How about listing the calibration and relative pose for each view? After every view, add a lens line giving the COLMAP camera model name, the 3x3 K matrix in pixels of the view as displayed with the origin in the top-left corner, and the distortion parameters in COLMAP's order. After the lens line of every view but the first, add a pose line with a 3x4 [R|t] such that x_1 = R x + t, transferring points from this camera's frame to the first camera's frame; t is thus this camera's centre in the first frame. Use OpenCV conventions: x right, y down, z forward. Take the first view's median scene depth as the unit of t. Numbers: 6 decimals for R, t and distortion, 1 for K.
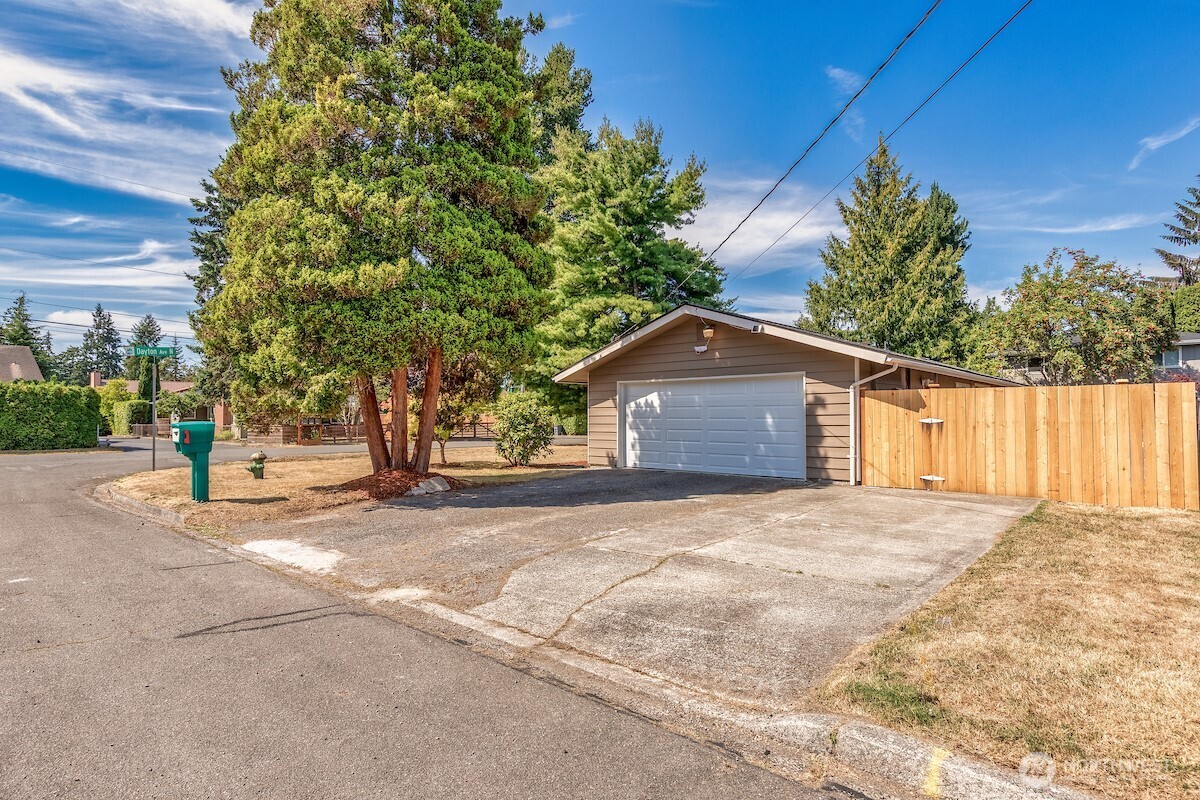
lens RADIAL K [[594.3, 0, 596.9], [0, 594.3, 390.7], [0, 0, 1]] dist [0.007338, -0.000457]
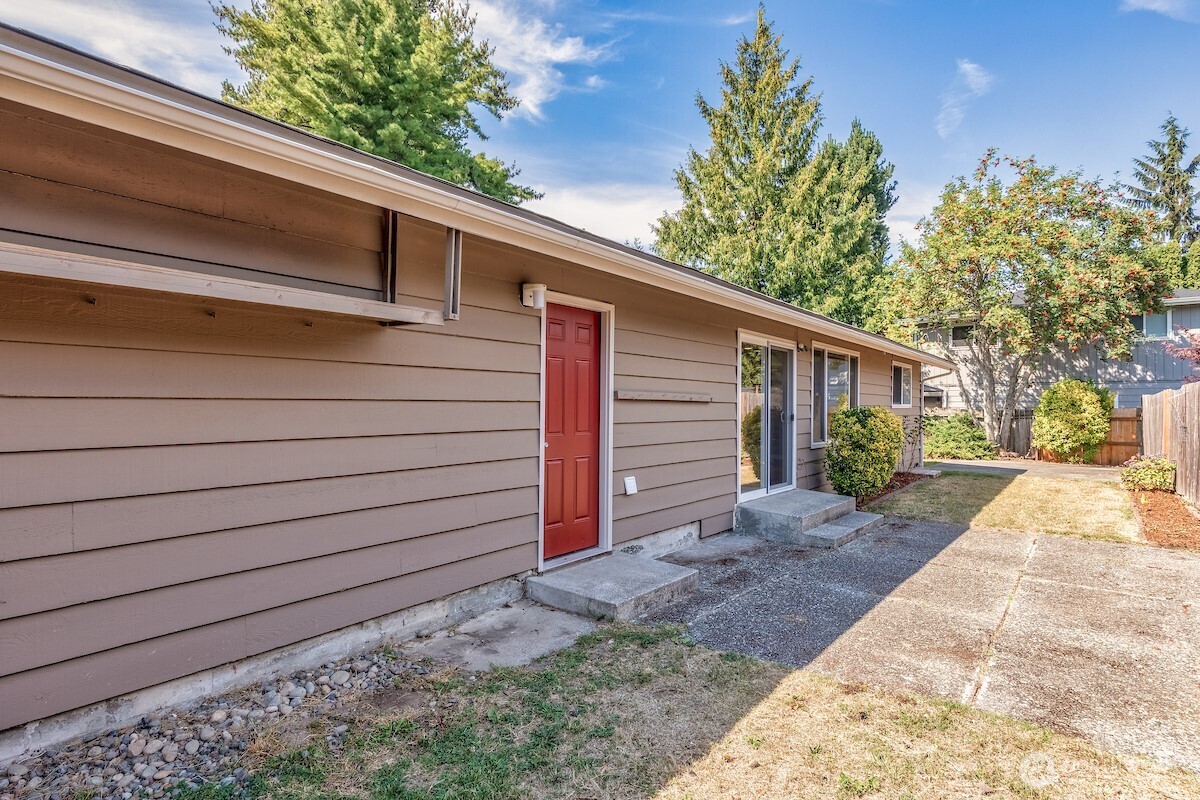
lens RADIAL K [[585.7, 0, 597.5], [0, 585.7, 384.4], [0, 0, 1]] dist [-0.001601, 0.000545]
pose [[0.998459, 0.015579, 0.053266, 0.309099], [-0.016147, 0.999817, 0.010251, 0.013354], [-0.053097, -0.011096, 0.998528, 0.383990]]
